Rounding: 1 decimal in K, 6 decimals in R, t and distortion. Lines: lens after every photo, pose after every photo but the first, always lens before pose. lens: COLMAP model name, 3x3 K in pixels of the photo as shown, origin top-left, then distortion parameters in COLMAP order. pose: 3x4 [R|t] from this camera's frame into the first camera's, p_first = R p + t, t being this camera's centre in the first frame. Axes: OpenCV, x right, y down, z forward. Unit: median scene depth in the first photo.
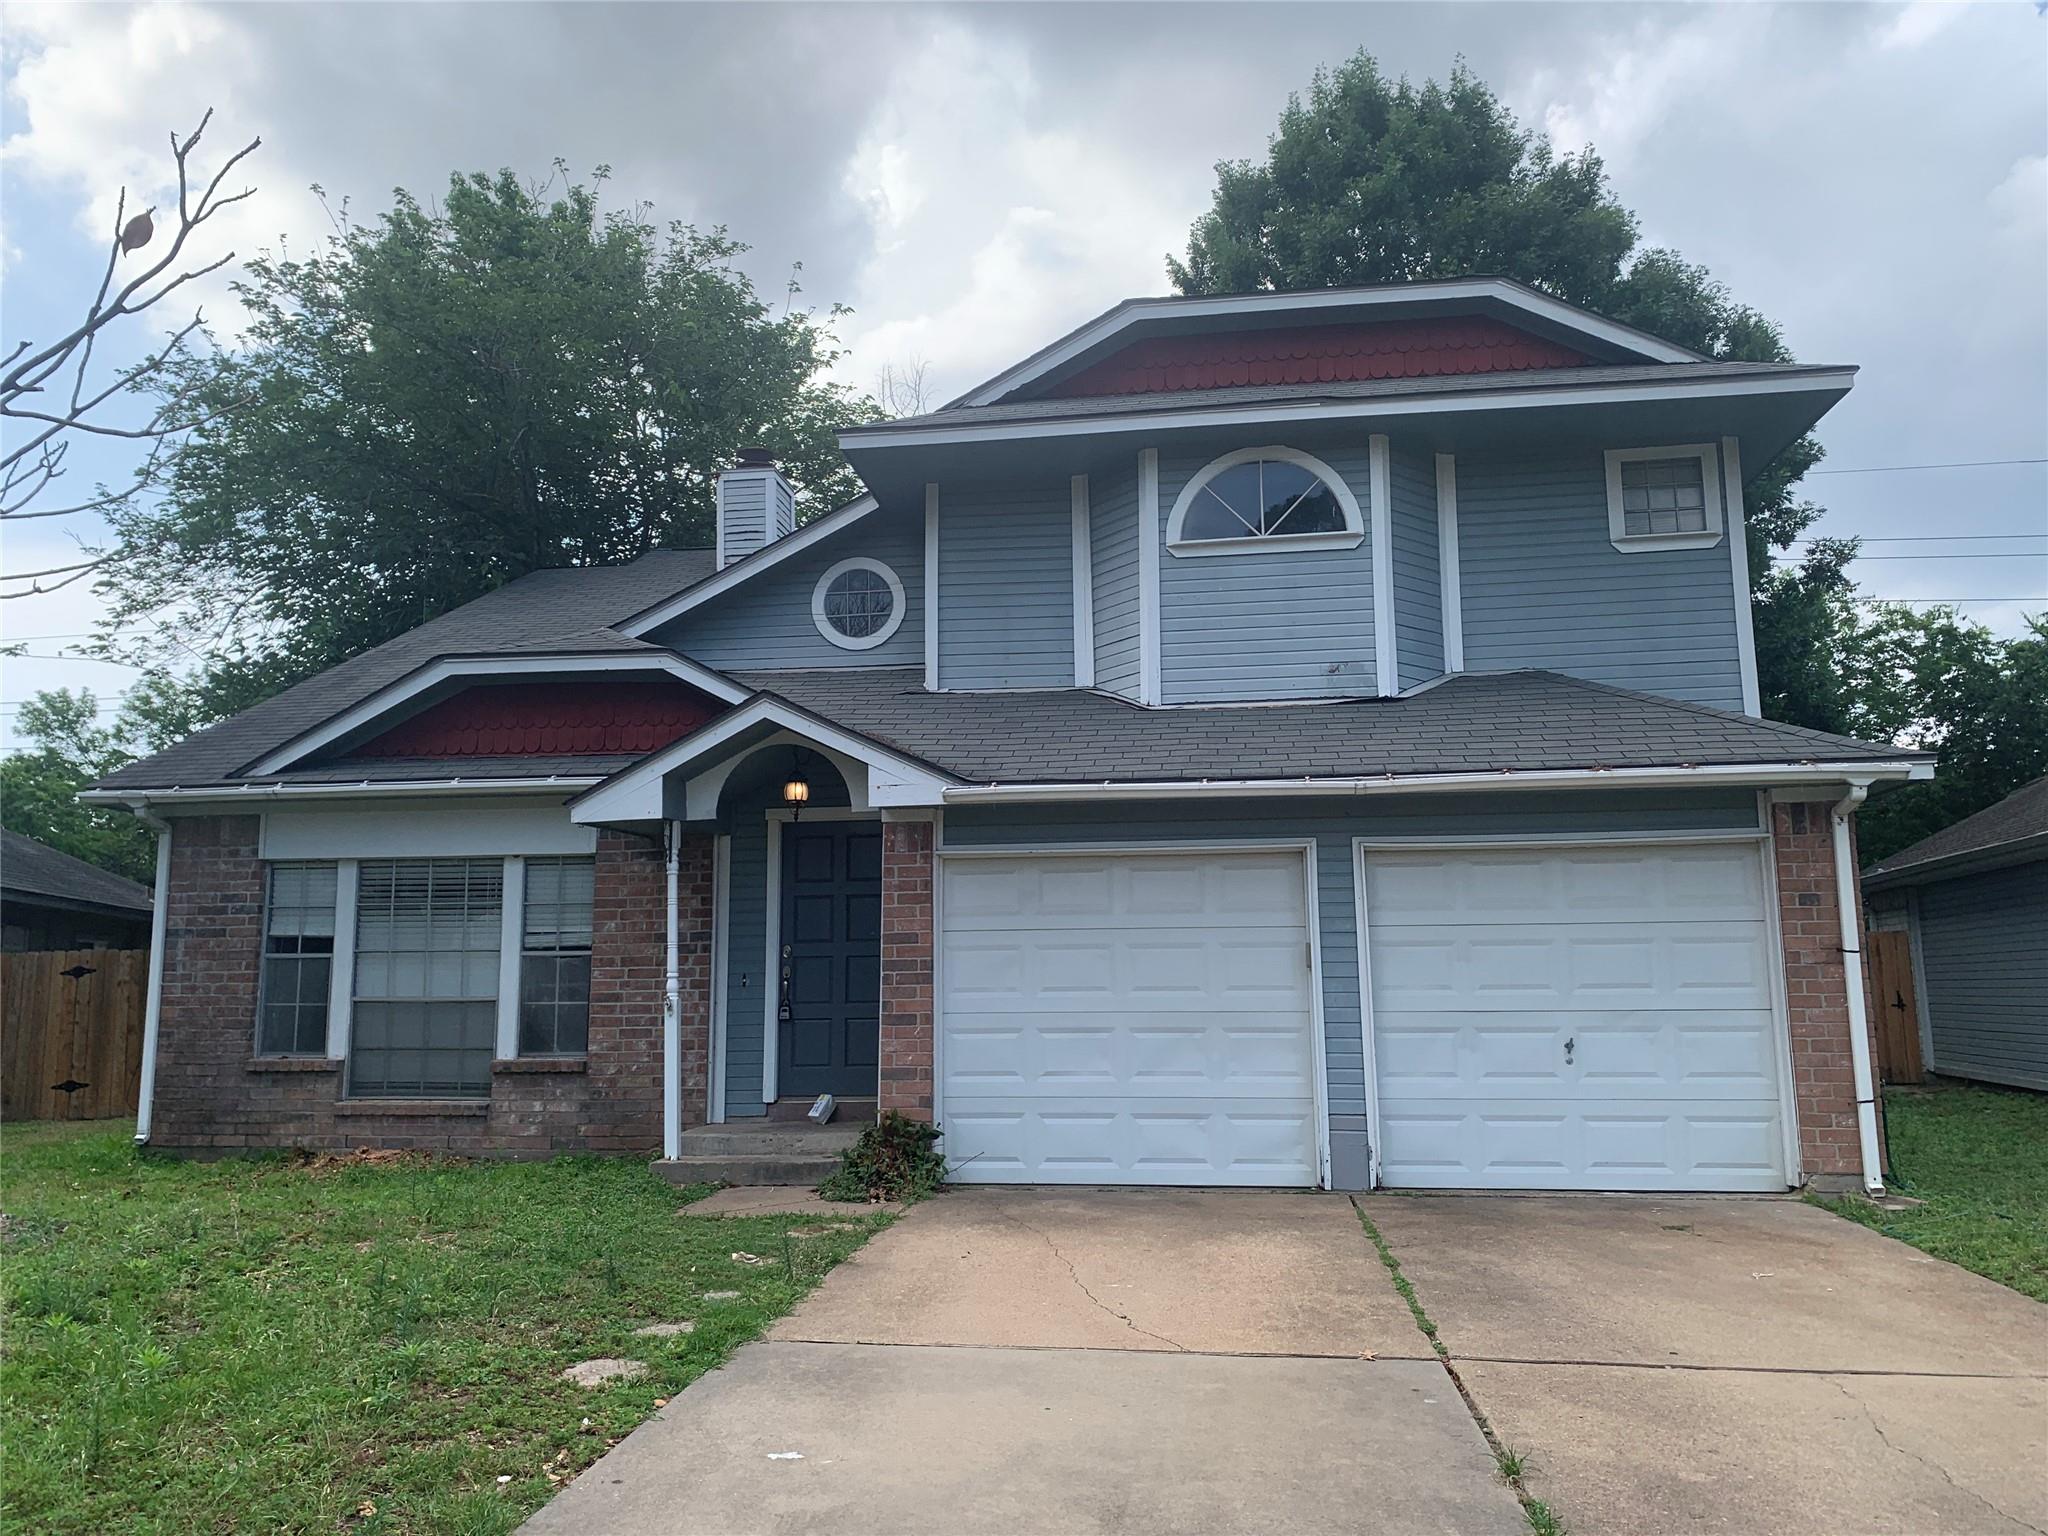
lens RADIAL K [[1569.3, 0, 1020.7], [0, 1569.3, 754.1], [0, 0, 1]] dist [-0.000582, 0.005369]
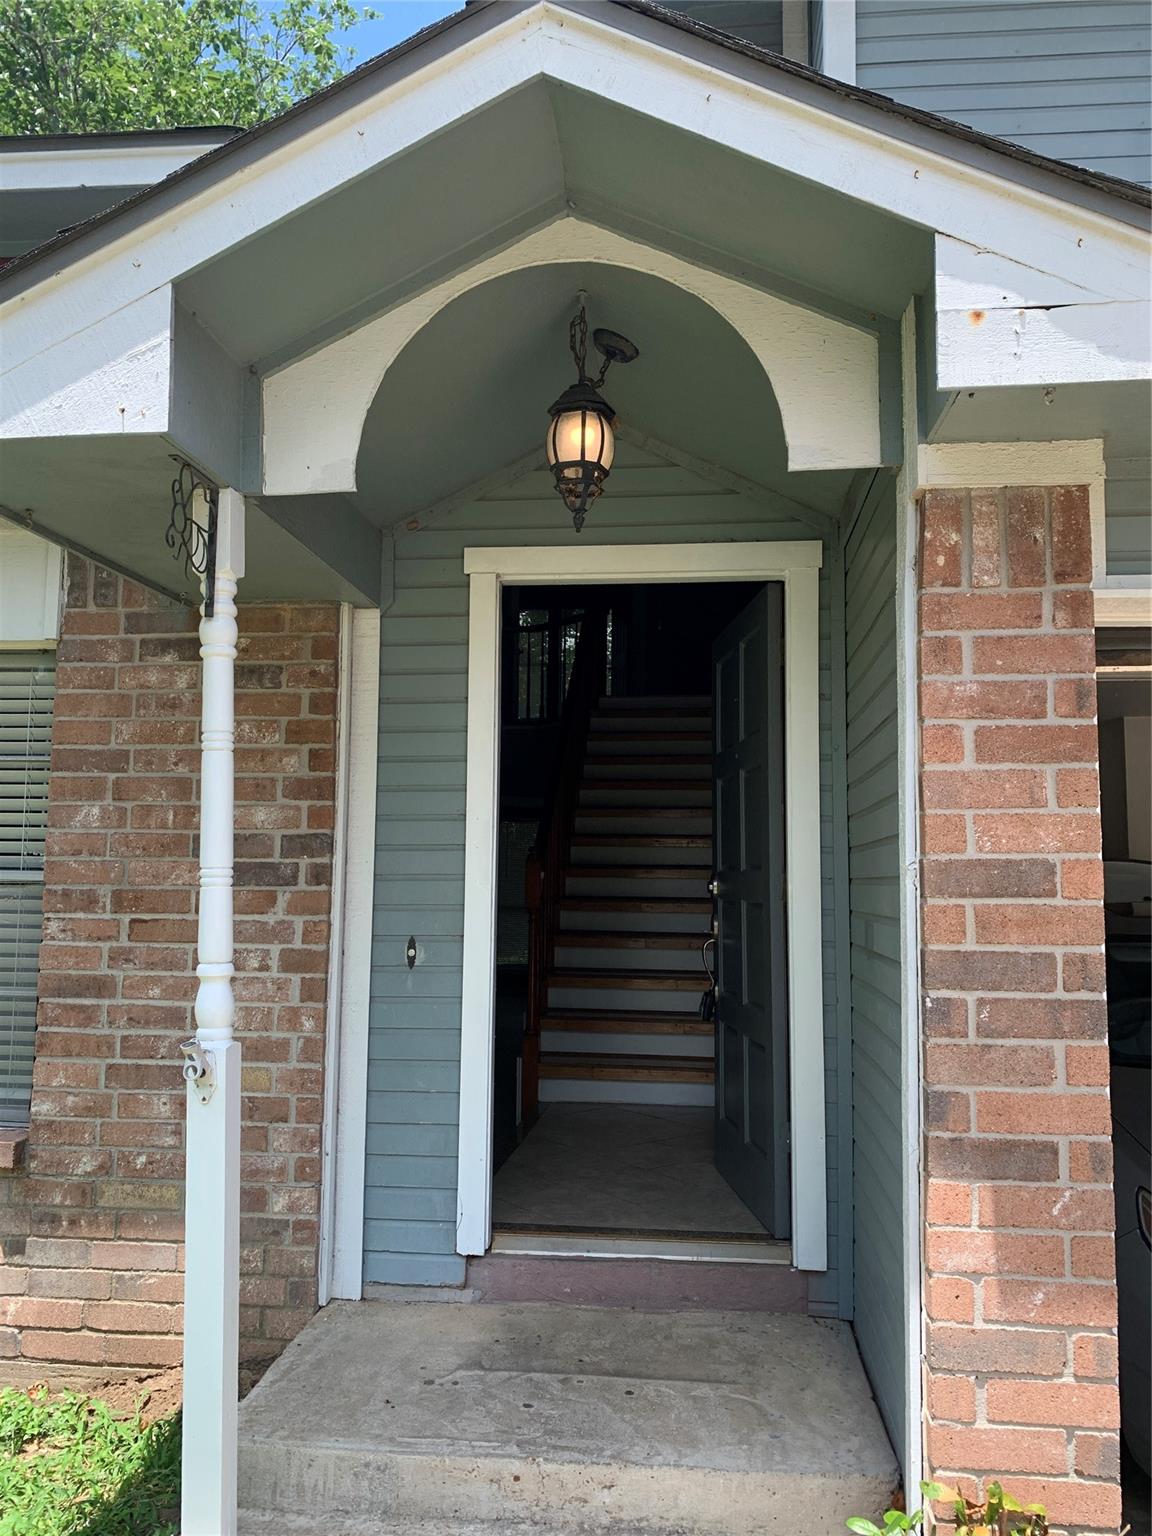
lens RADIAL K [[1177.0, 0, 576.0], [0, 1177.0, 768.0], [0, 0, 1]] dist [-0.000582, 0.005369]
pose [[0.999526, 0.022812, 0.020669, -0.140544], [-0.024035, 0.997847, 0.061019, 0.075800], [-0.019233, -0.061487, 0.997923, 0.693453]]
